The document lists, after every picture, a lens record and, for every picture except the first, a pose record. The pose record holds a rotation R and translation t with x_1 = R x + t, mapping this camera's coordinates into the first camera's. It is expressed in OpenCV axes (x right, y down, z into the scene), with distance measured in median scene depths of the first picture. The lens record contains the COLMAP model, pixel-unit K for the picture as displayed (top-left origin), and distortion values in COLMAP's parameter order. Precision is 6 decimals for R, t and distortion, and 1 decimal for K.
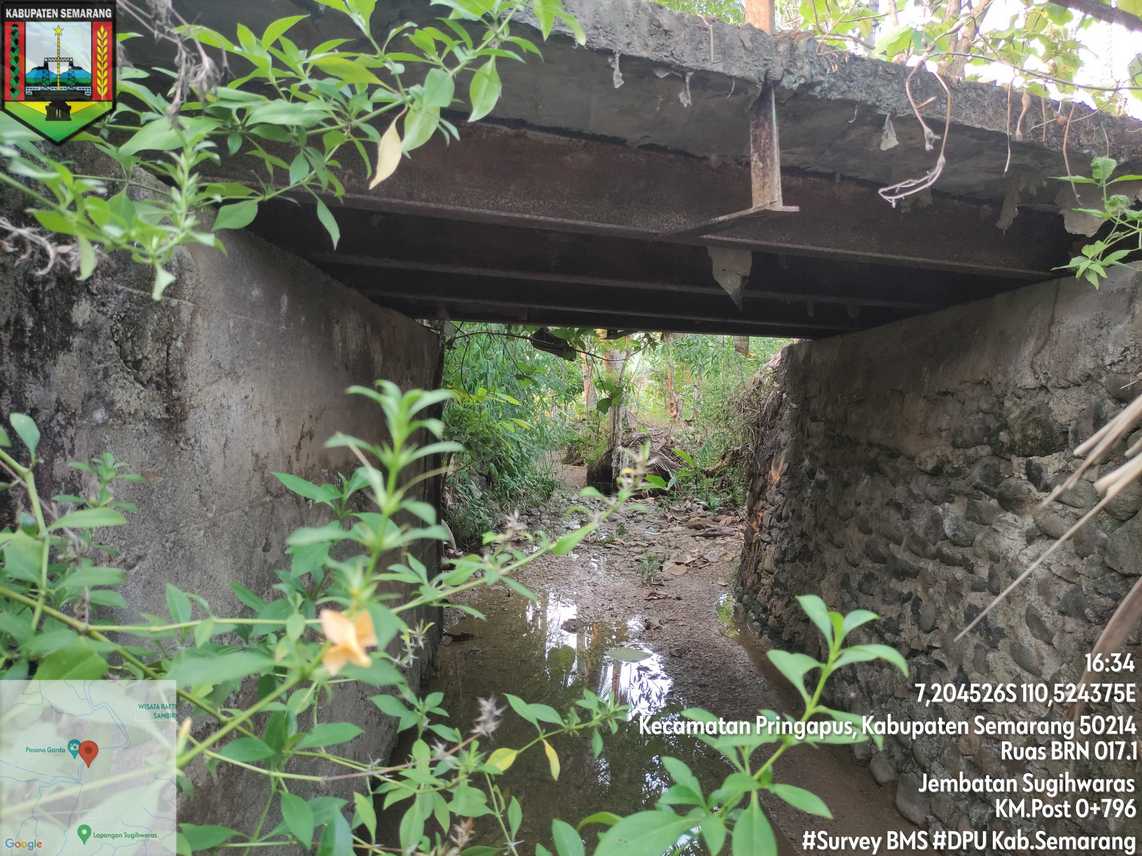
lens RADIAL K [[850.0, 0, 570.9], [0, 850.0, 427.3], [0, 0, 1]] dist [0.060838, -0.063444]
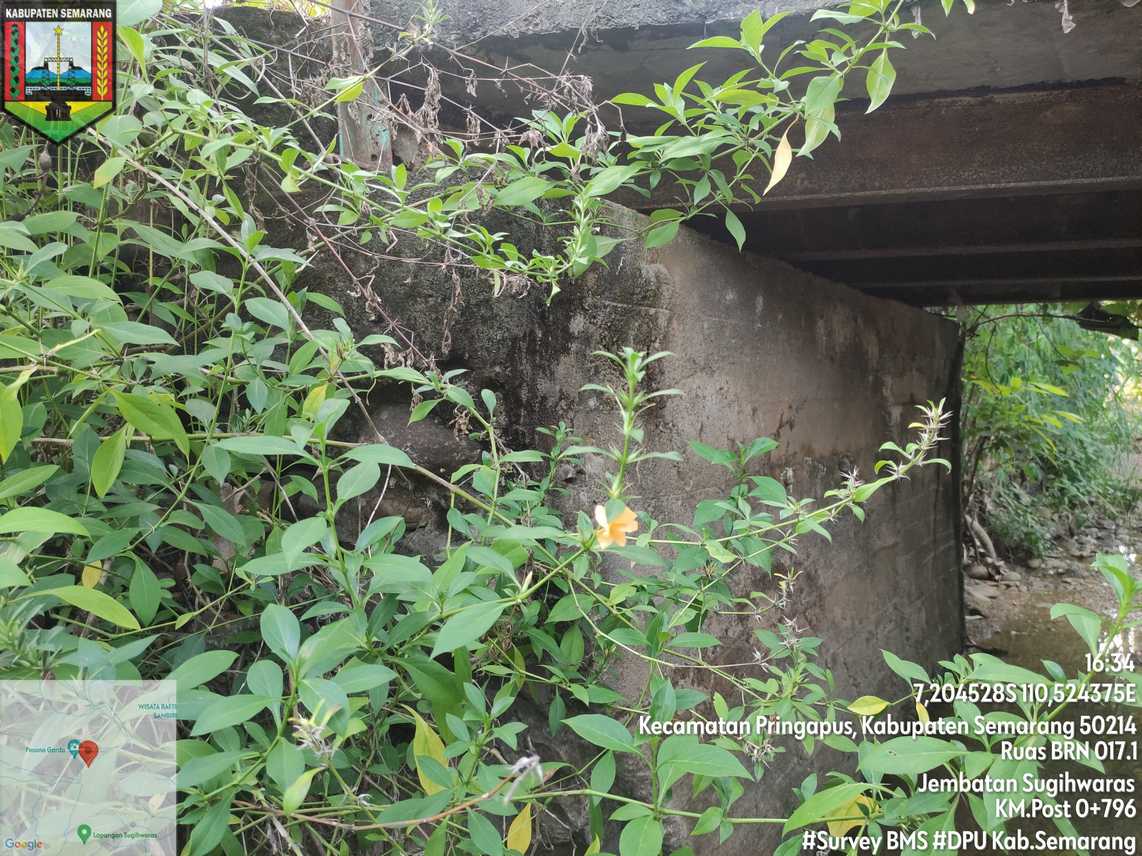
lens RADIAL K [[850.0, 0, 556.0], [0, 850.0, 429.8], [0, 0, 1]] dist [0.060838, -0.063444]
pose [[0.806789, -0.004646, -0.590821, 0.069979], [0.005340, 0.999986, -0.000571, 0.011510], [0.590816, -0.002695, 0.806802, -0.030233]]
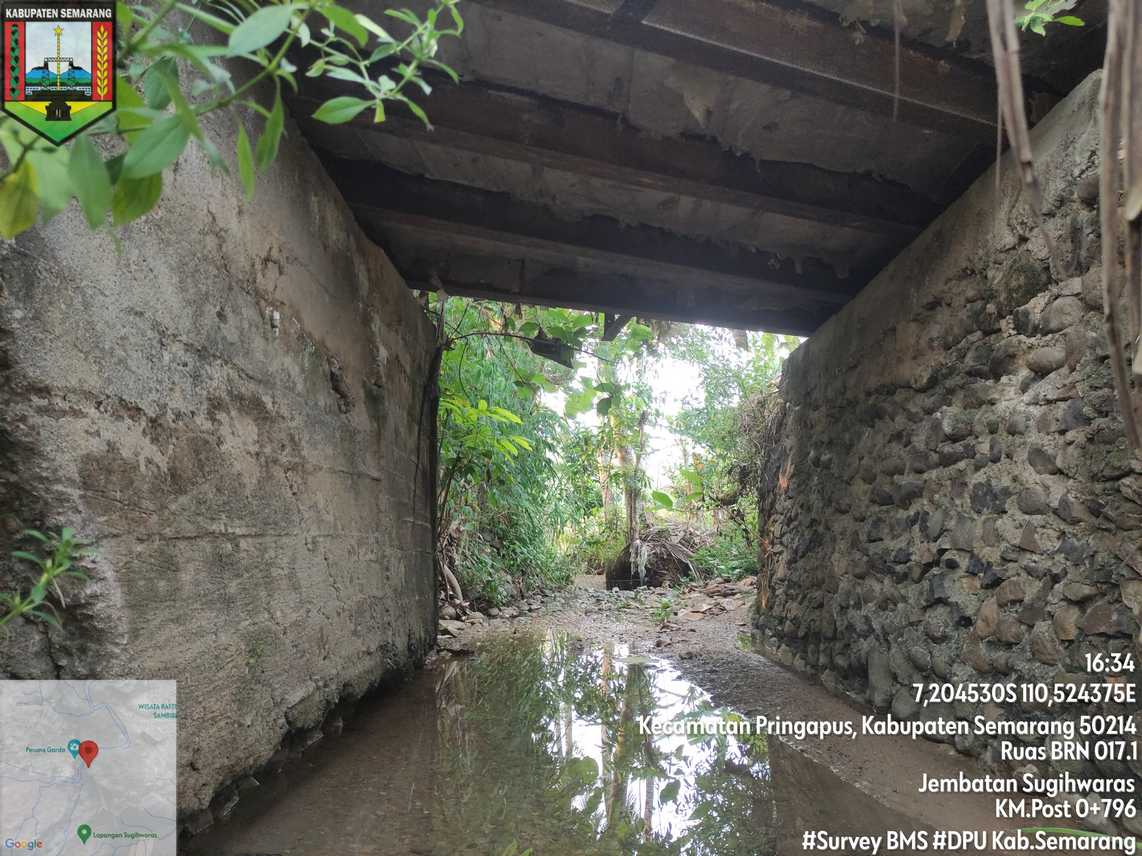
lens RADIAL K [[850.0, 0, 568.1], [0, 850.0, 429.4], [0, 0, 1]] dist [0.060838, -0.063444]
pose [[0.999165, -0.028370, -0.029413, 0.045623], [0.022797, 0.984303, -0.175007, 0.298613], [0.033916, 0.174191, 0.984128, 0.041784]]
